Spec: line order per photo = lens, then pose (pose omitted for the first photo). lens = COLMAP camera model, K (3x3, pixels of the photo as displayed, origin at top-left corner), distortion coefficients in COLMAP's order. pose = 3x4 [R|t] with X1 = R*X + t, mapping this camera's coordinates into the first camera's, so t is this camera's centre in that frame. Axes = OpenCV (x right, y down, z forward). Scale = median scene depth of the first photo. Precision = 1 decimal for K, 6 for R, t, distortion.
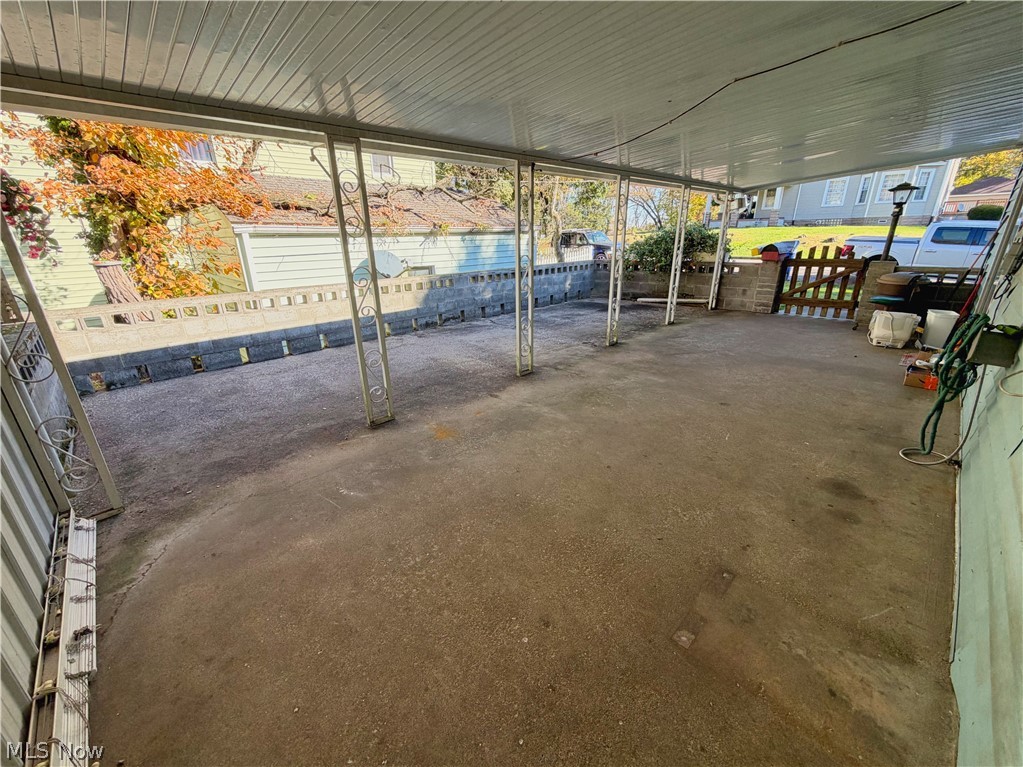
lens RADIAL K [[417.1, 0, 506.3], [0, 417.1, 385.3], [0, 0, 1]] dist [0.000145, 0.000064]
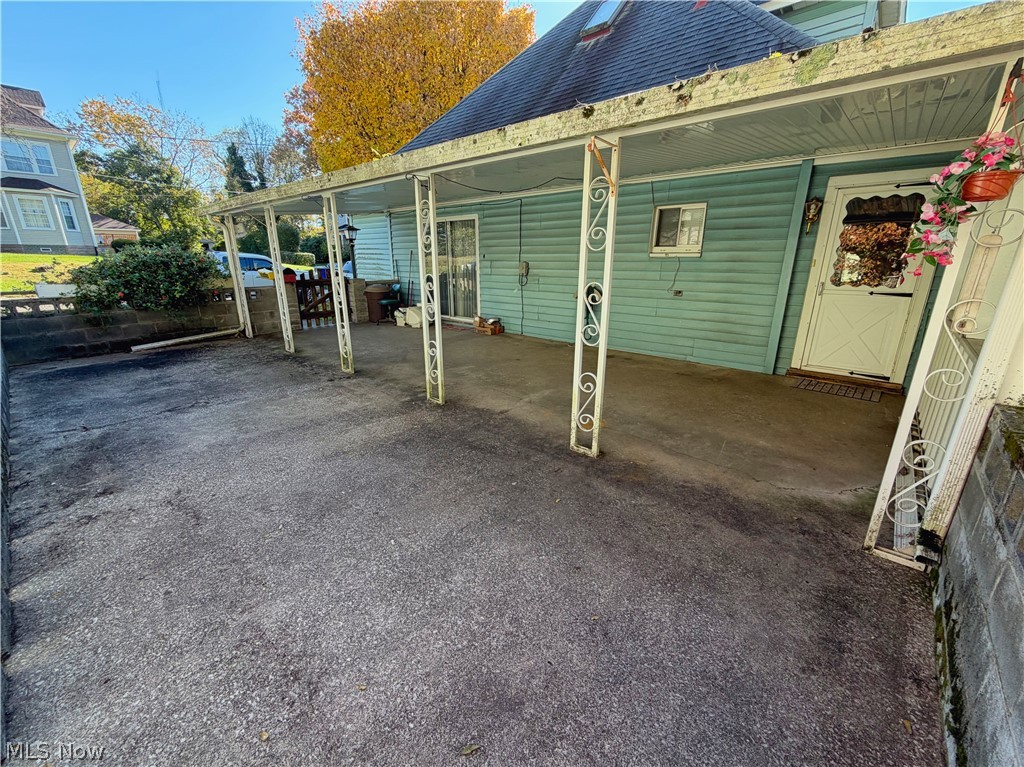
lens RADIAL K [[417.5, 0, 511.0], [0, 417.5, 386.2], [0, 0, 1]] dist [0.000145, 0.000064]
pose [[-0.088318, -0.276016, 0.957087, -0.825890], [0.338570, 0.895317, 0.289444, -0.265760], [-0.936787, 0.349604, 0.014378, 0.806804]]
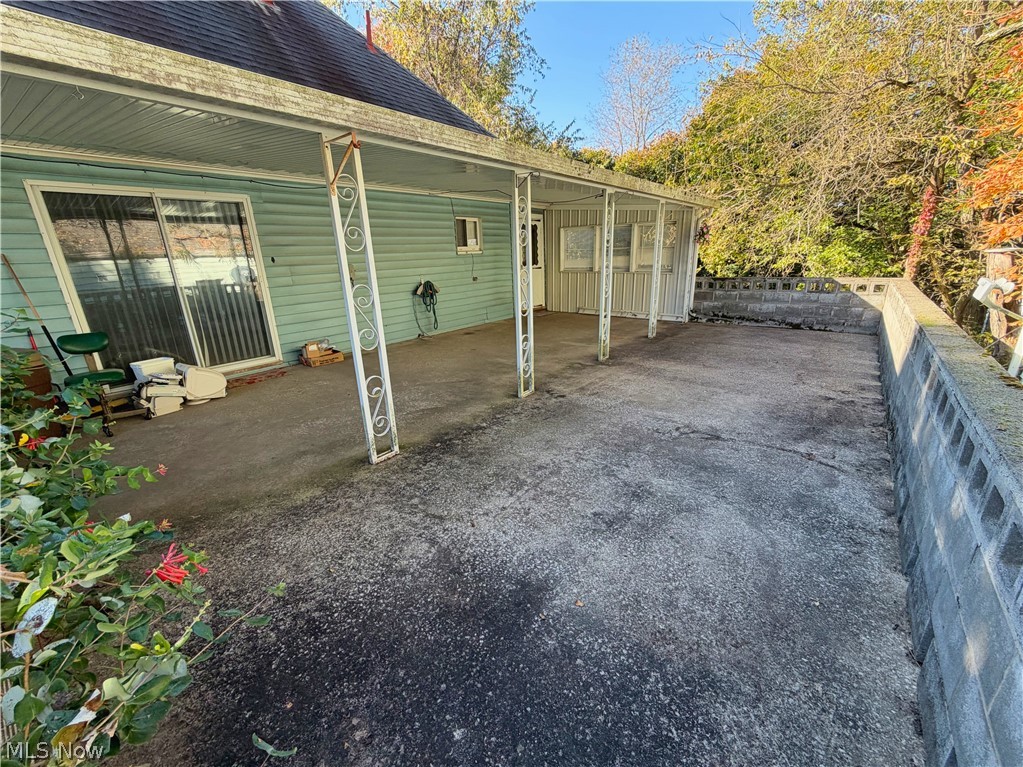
lens RADIAL K [[417.1, 0, 514.2], [0, 417.1, 384.2], [0, 0, 1]] dist [0.000145, 0.000064]
pose [[-0.989579, 0.091916, -0.110833, 0.435741], [0.005946, 0.795168, 0.606360, -0.695226], [0.143865, 0.599382, -0.787429, 1.926828]]
